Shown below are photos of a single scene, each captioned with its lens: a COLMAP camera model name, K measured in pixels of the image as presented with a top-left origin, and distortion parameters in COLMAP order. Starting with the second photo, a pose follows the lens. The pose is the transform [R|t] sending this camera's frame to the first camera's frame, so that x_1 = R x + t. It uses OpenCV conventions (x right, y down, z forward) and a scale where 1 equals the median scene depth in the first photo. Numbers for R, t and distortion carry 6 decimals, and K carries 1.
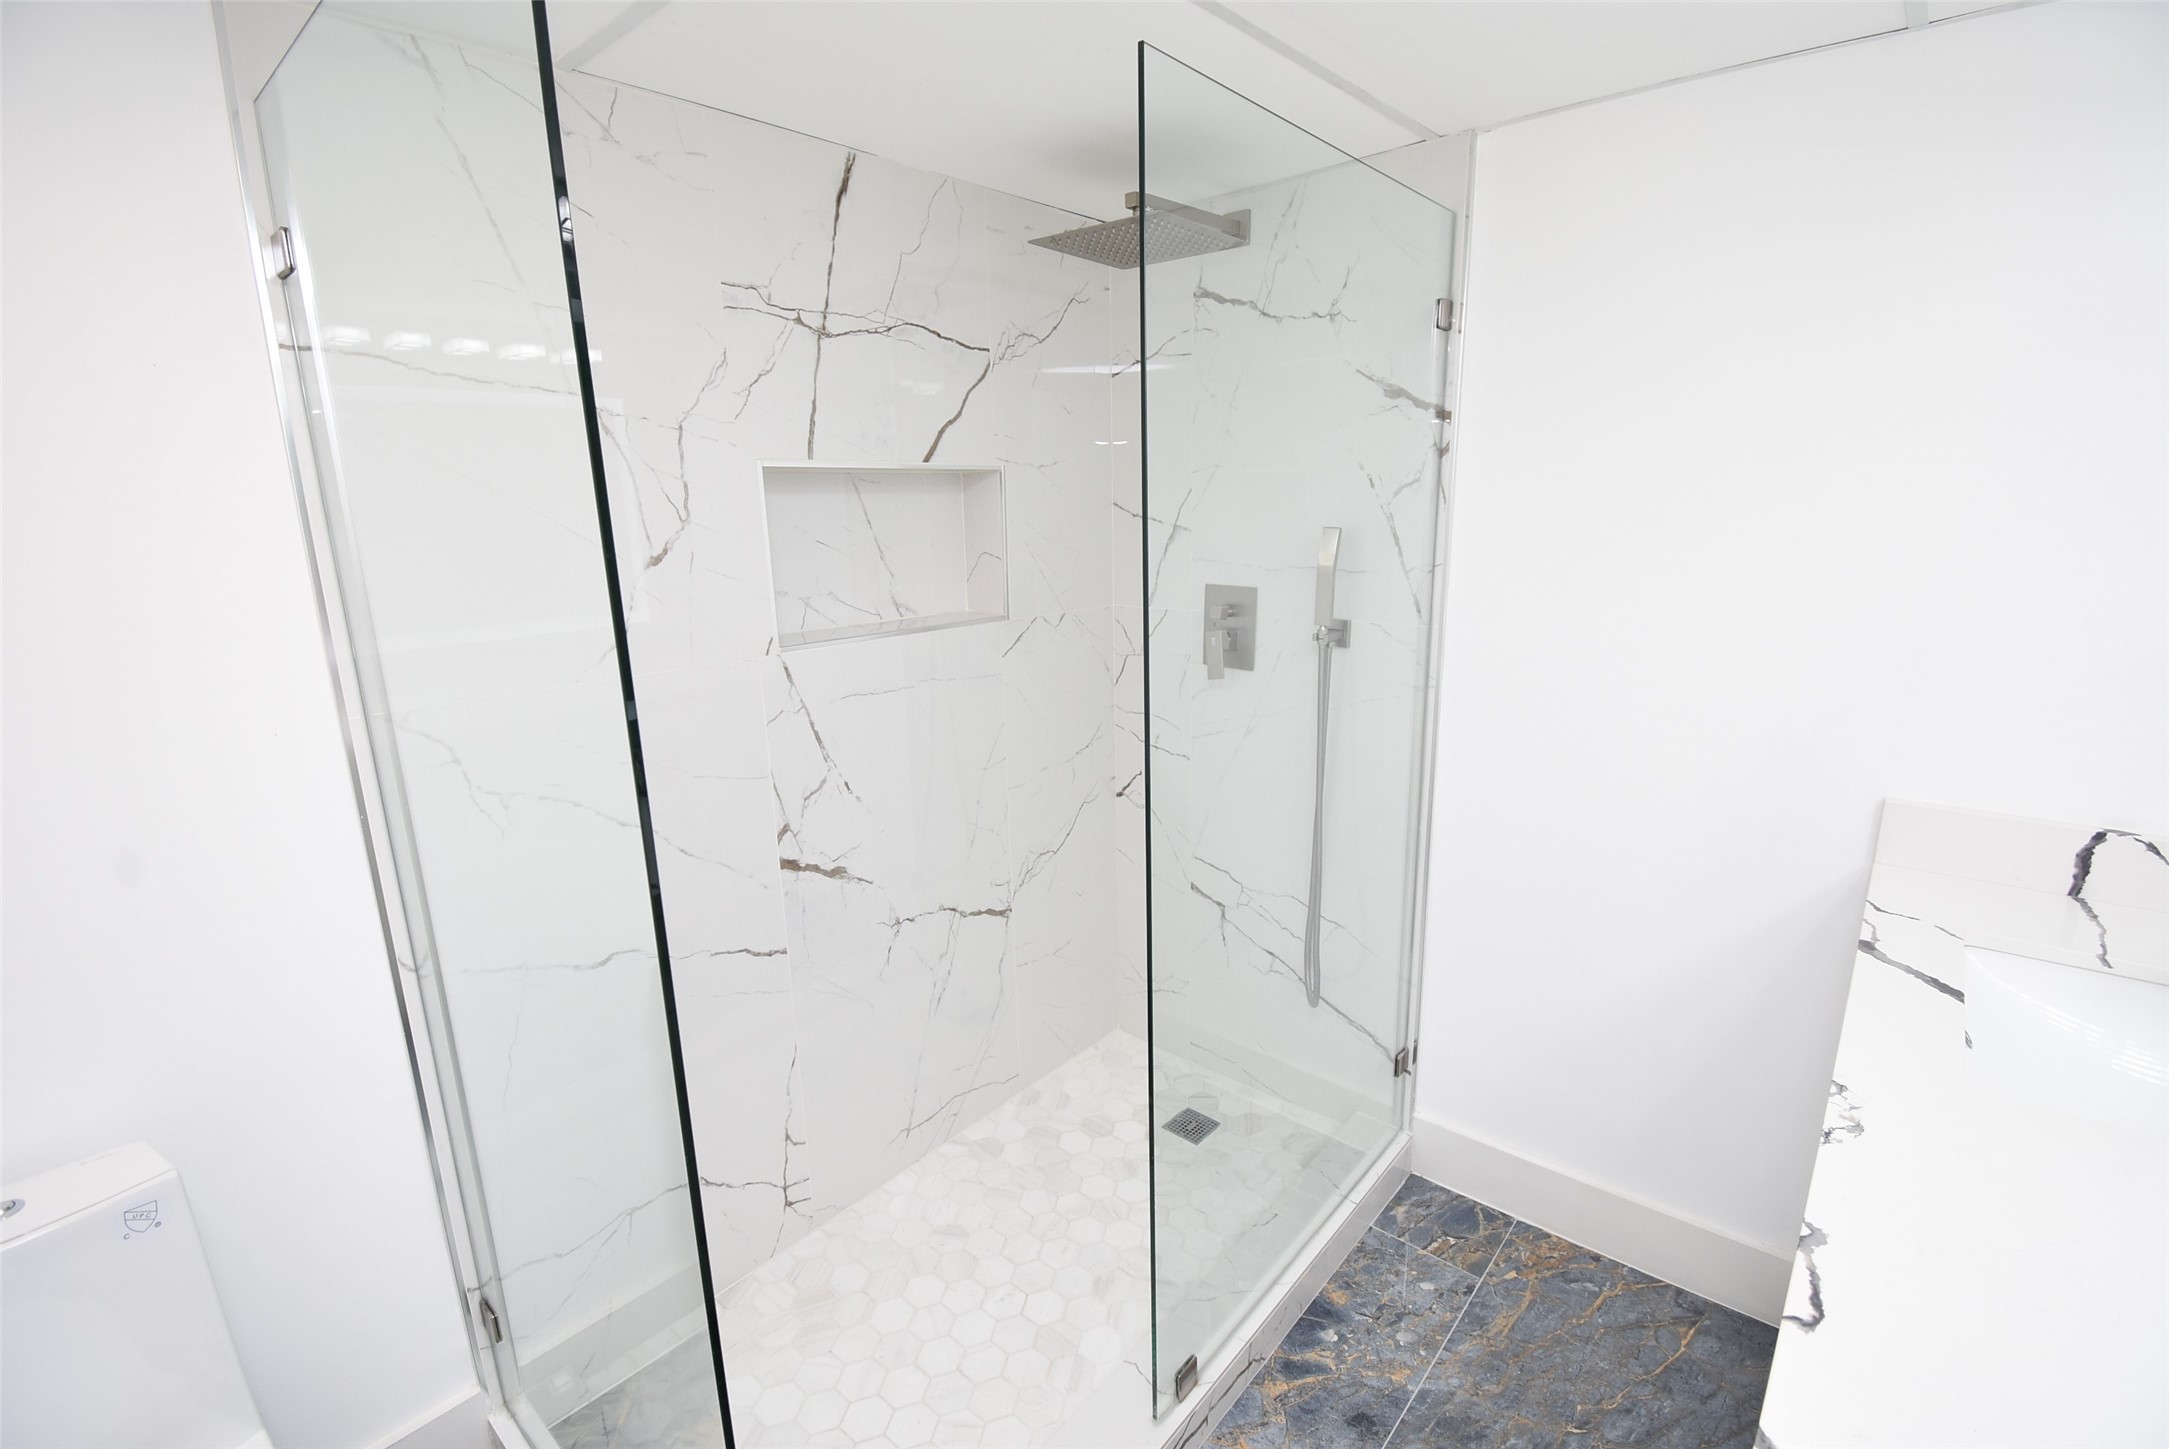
lens RADIAL K [[965.3, 0, 1084.9], [0, 965.3, 728.3], [0, 0, 1]] dist [-0.010917, -0.007084]
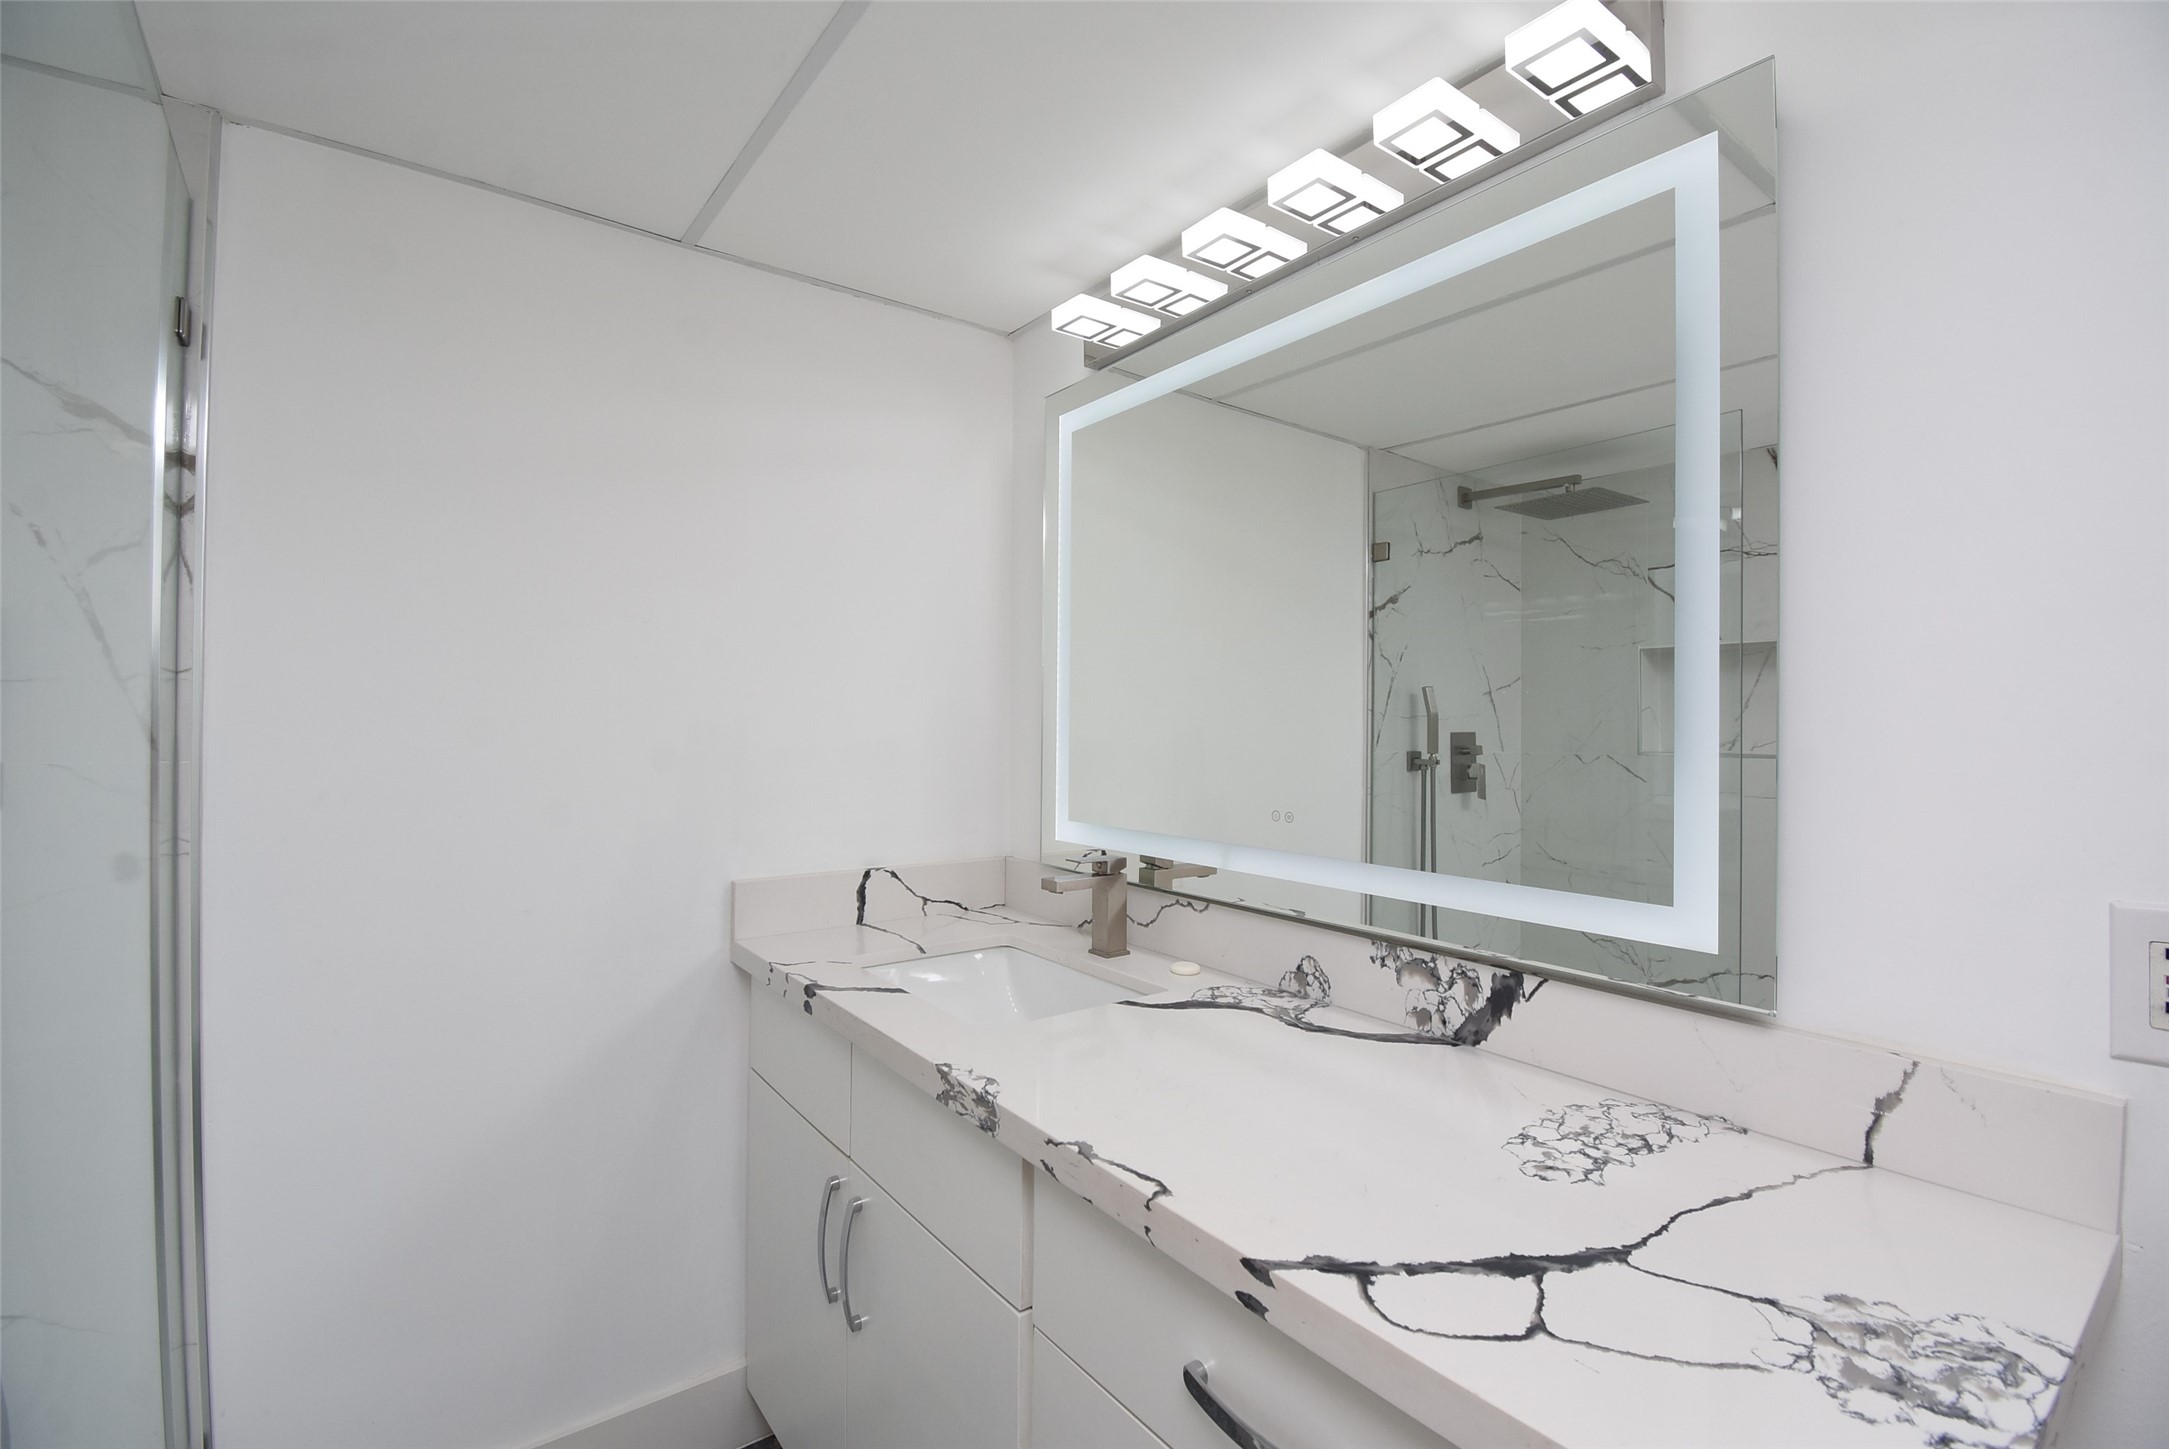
lens RADIAL K [[965.3, 0, 1085.5], [0, 965.3, 719.9], [0, 0, 1]] dist [-0.010917, -0.007084]
pose [[0.214609, 0.030235, 0.976232, -0.152751], [0.219262, 0.972517, -0.078321, 0.056947], [-0.951770, 0.230859, 0.202082, 0.277081]]
